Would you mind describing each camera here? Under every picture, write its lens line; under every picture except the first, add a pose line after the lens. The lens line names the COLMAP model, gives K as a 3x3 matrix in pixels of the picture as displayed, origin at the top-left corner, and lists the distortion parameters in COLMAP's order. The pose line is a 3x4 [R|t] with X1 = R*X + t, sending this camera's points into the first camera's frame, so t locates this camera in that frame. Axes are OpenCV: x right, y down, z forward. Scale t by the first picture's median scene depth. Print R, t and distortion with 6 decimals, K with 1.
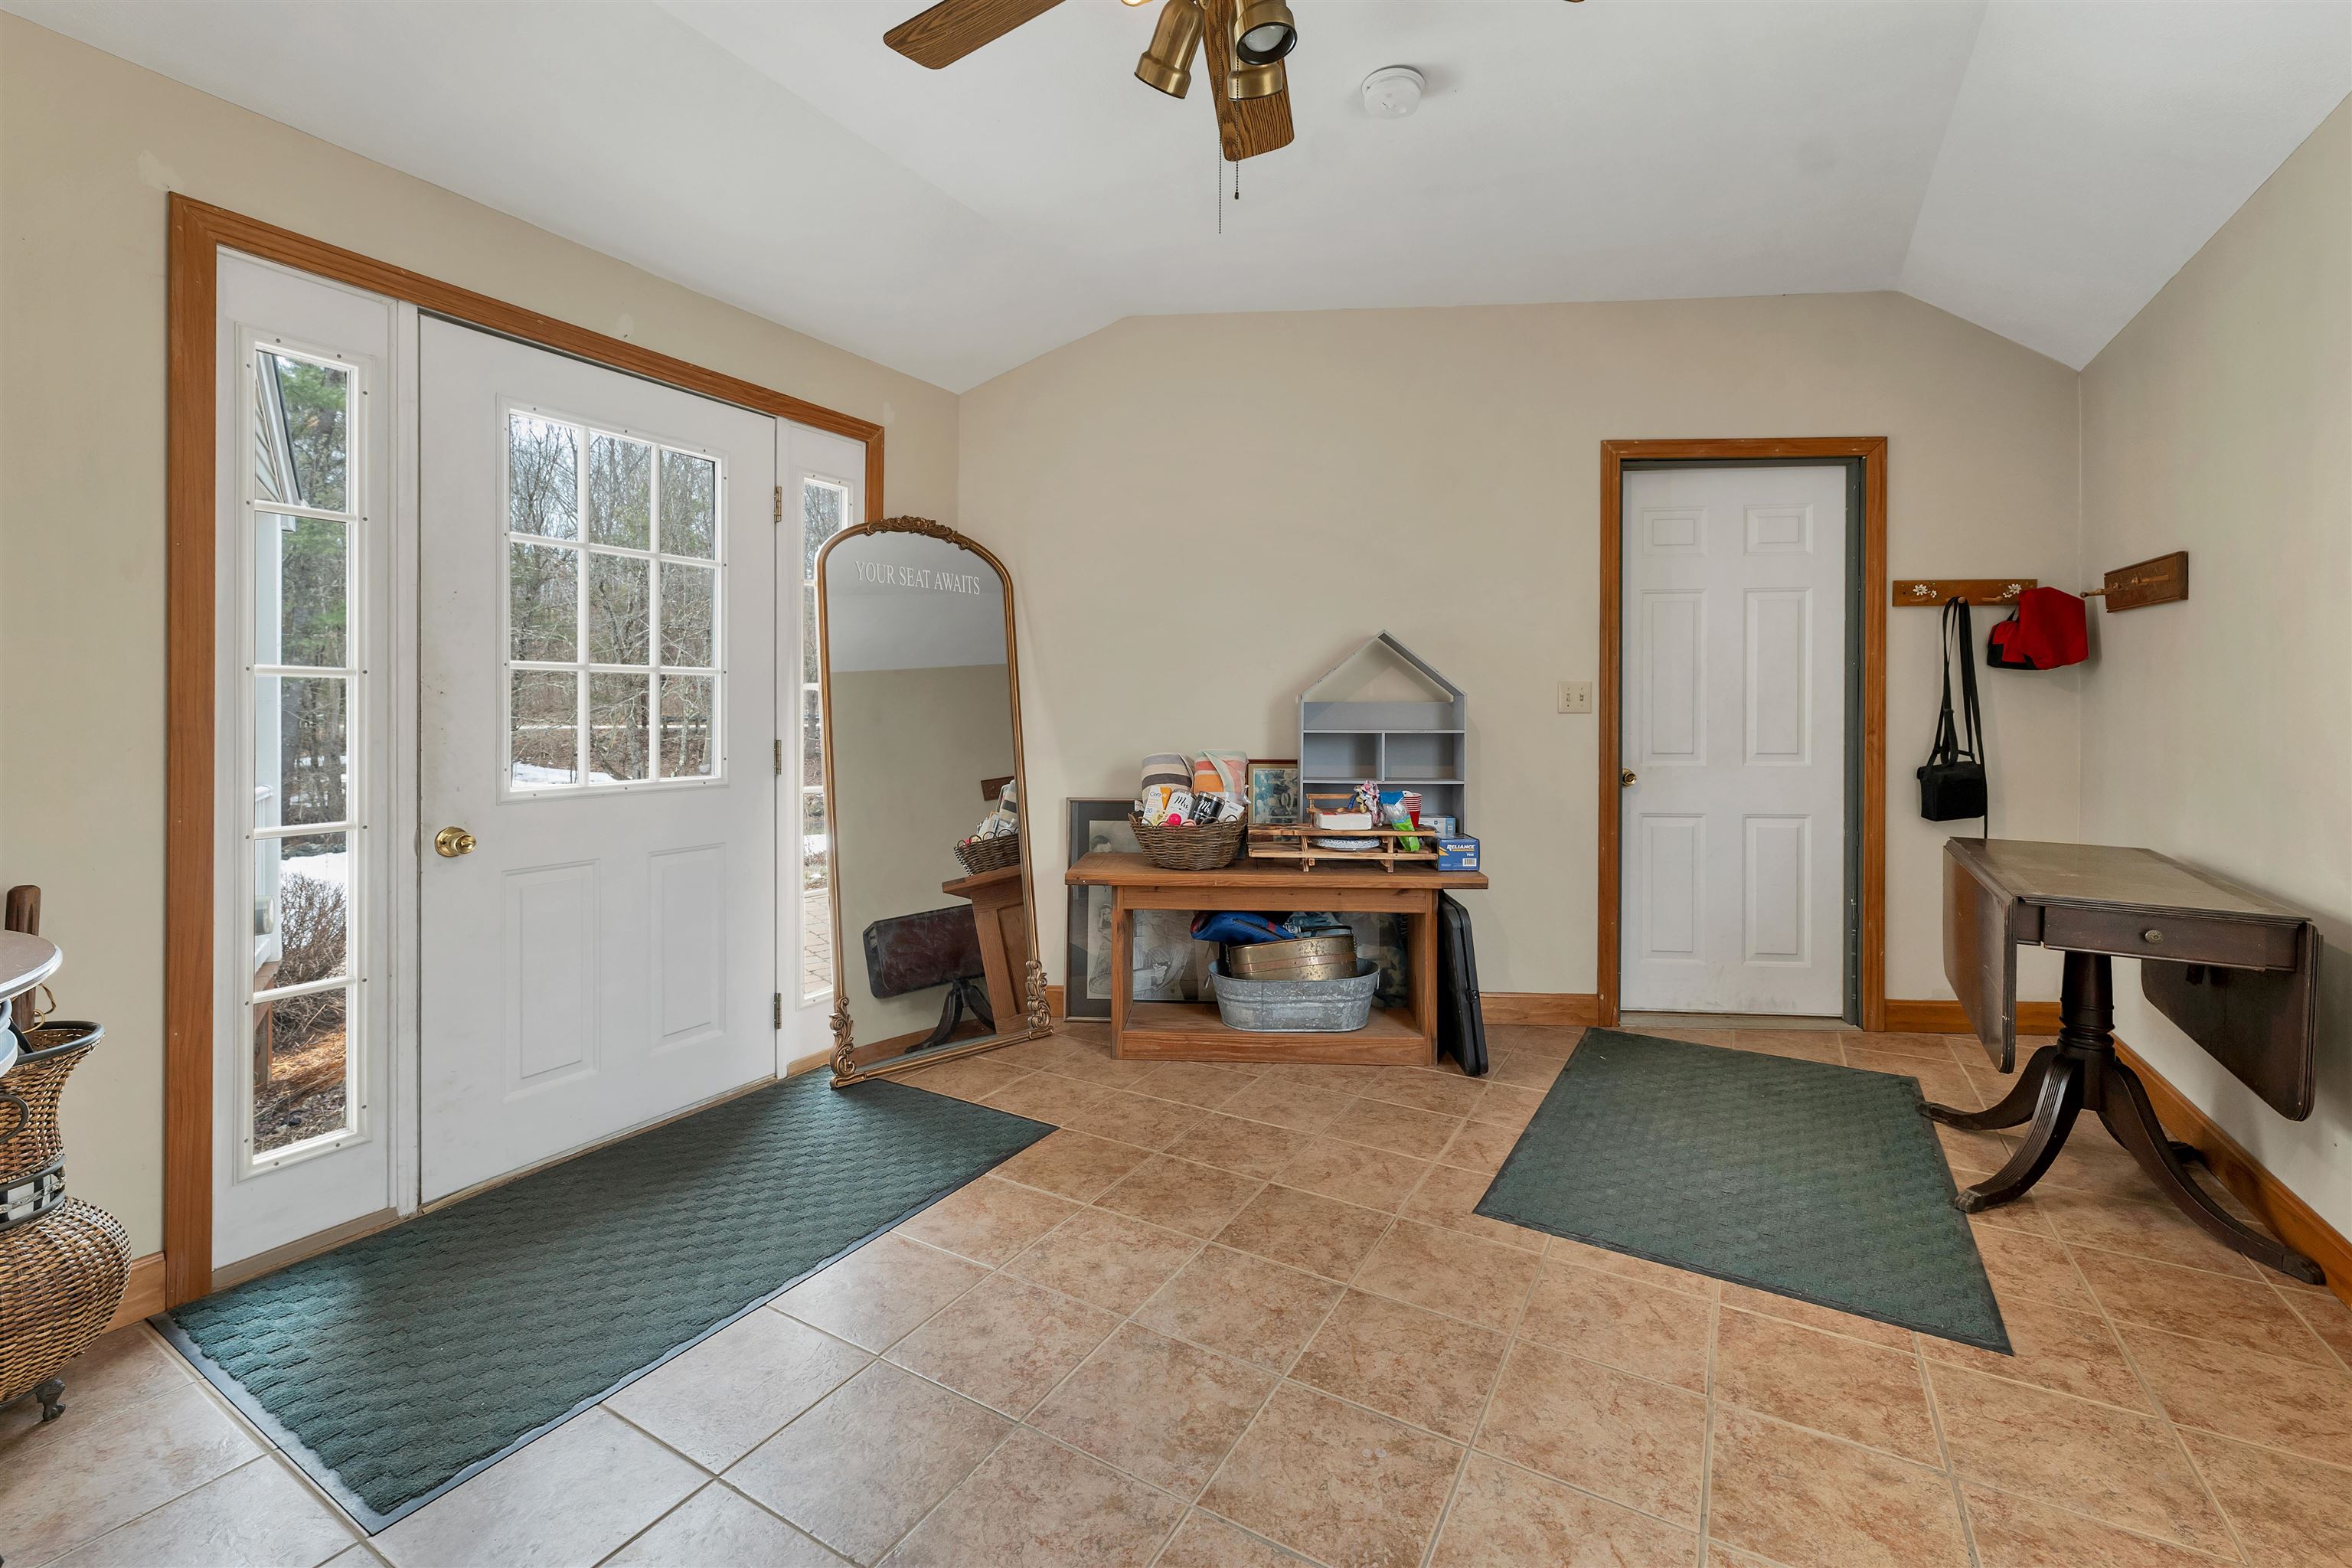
lens RADIAL K [[989.9, 0, 1153.0], [0, 989.9, 755.7], [0, 0, 1]] dist [-0.000793, 0.000158]
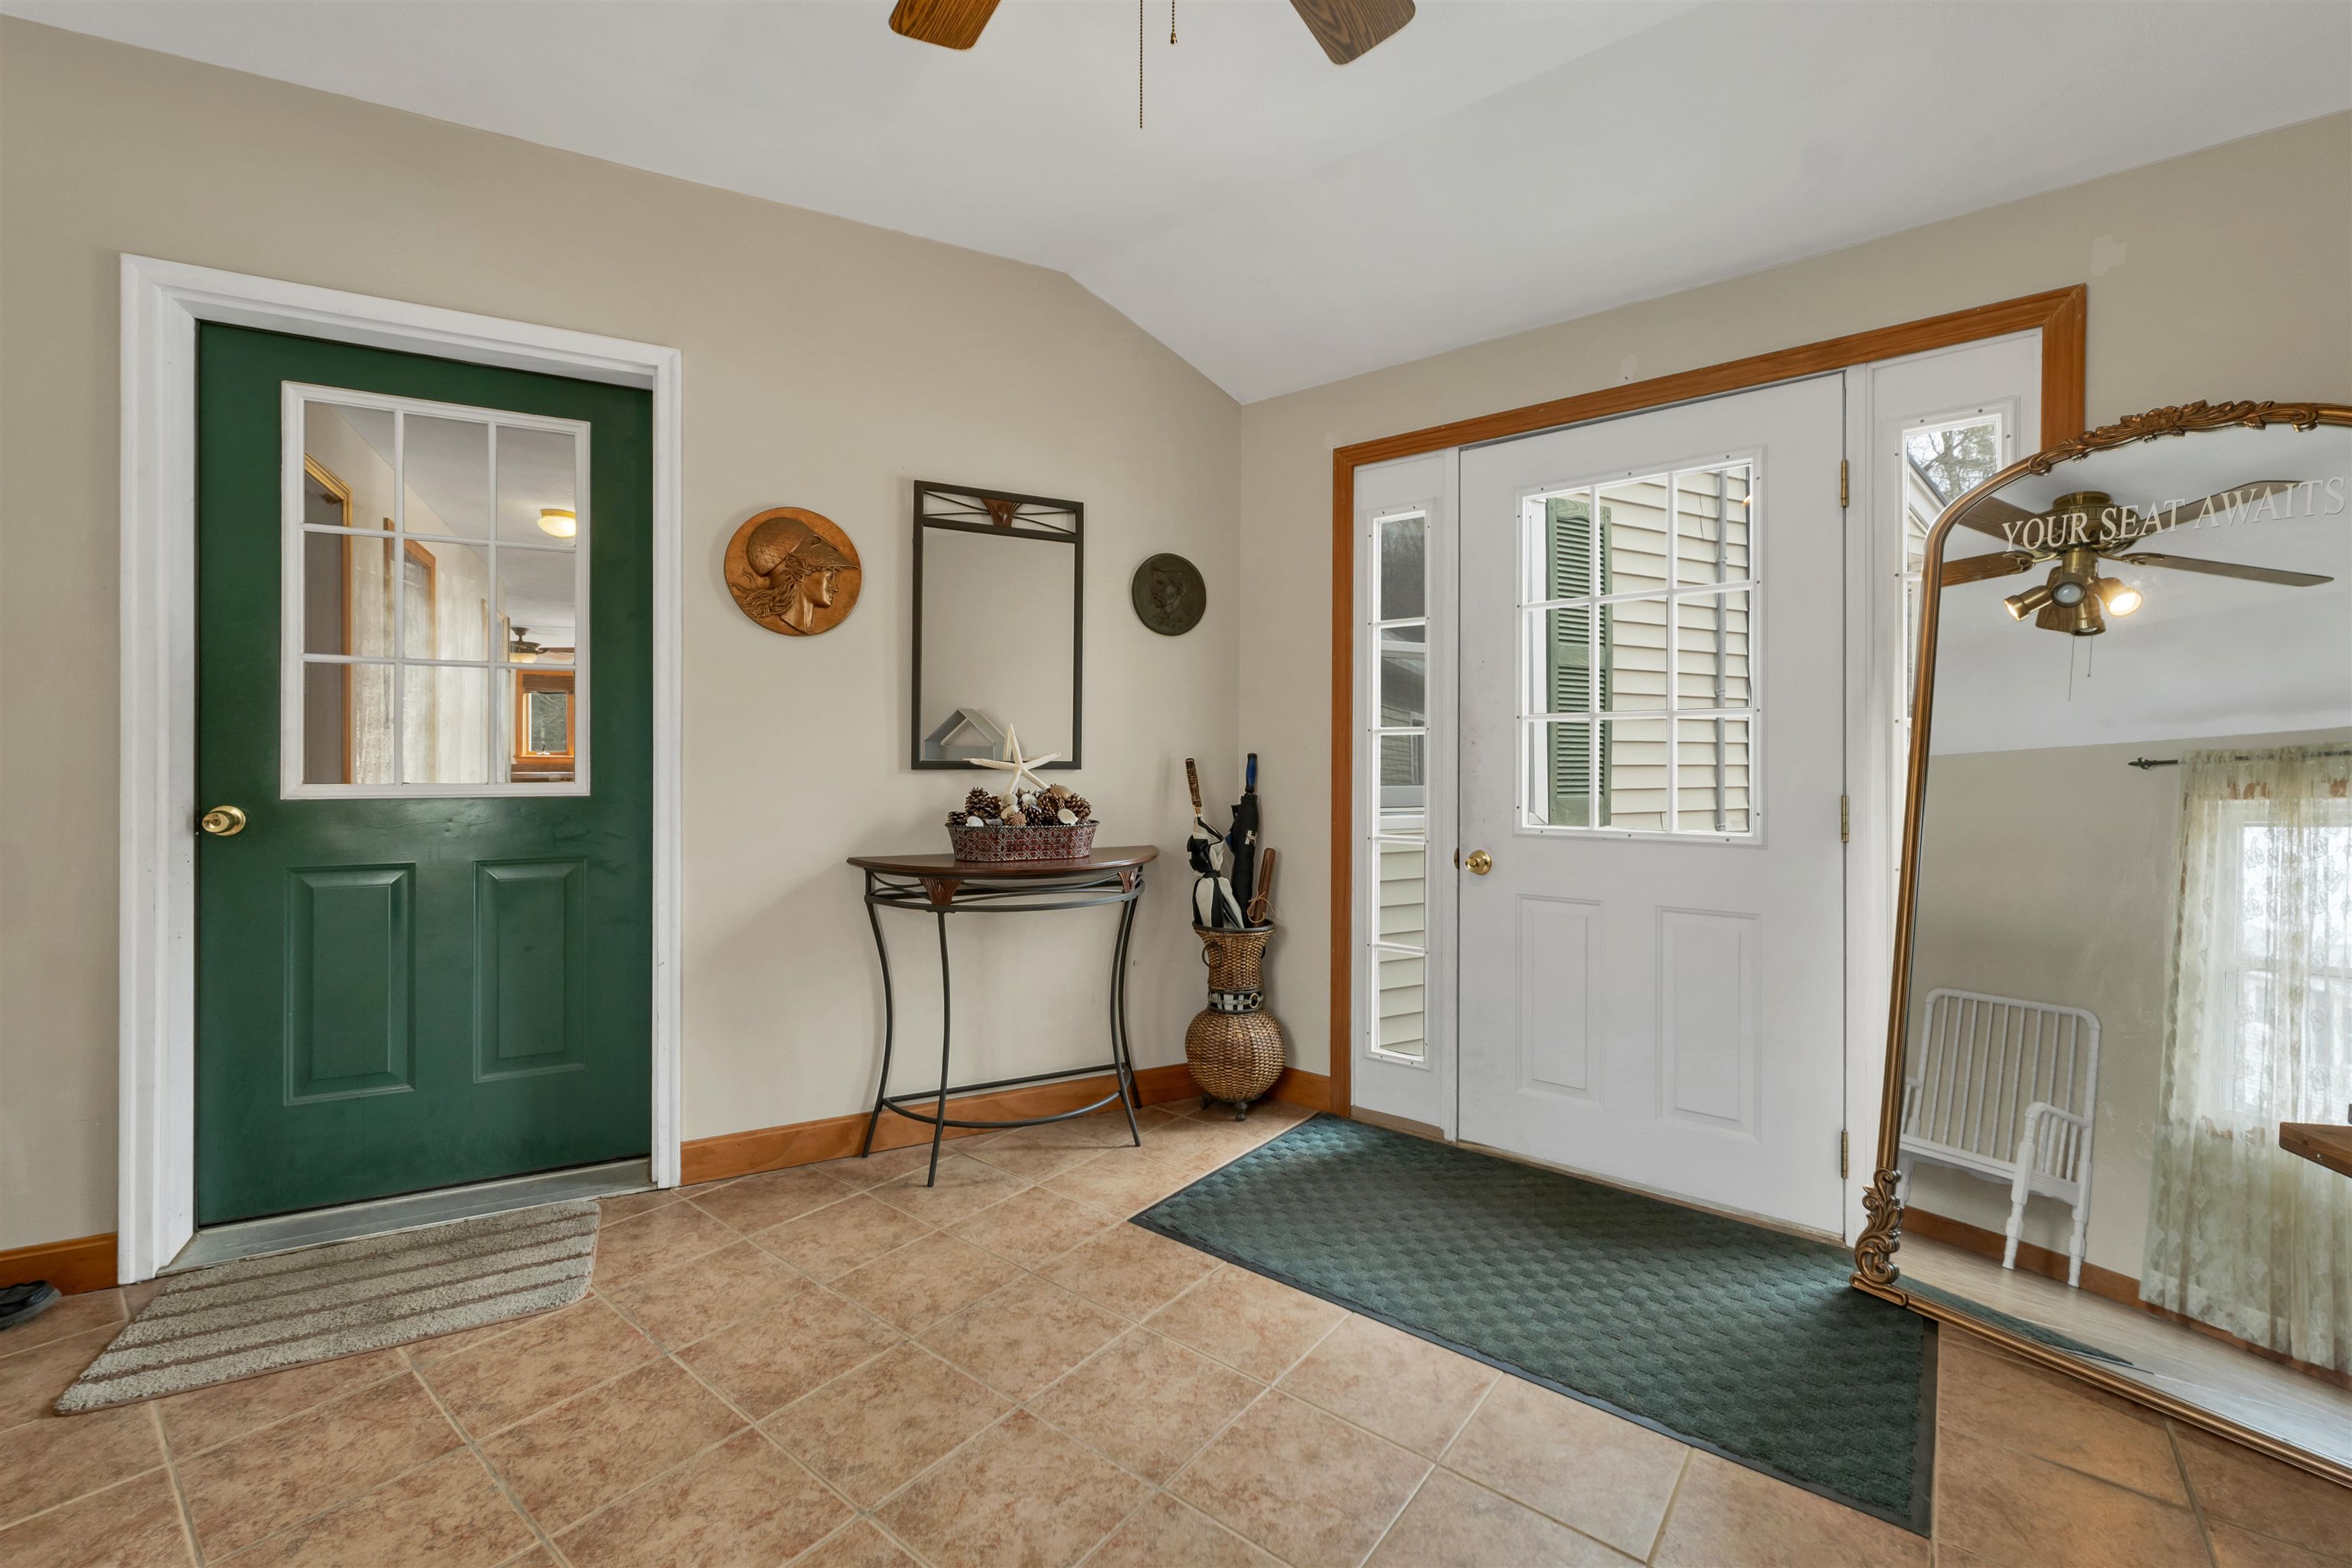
lens RADIAL K [[930.5, 0, 1176.0], [0, 930.5, 784.0], [0, 0, 1]] dist [0.000104, 0.000003]
pose [[-0.106129, 0.015247, -0.994235, 0.453567], [-0.053766, 0.998332, 0.021049, -0.012203], [0.992898, 0.055690, -0.105132, 0.672174]]
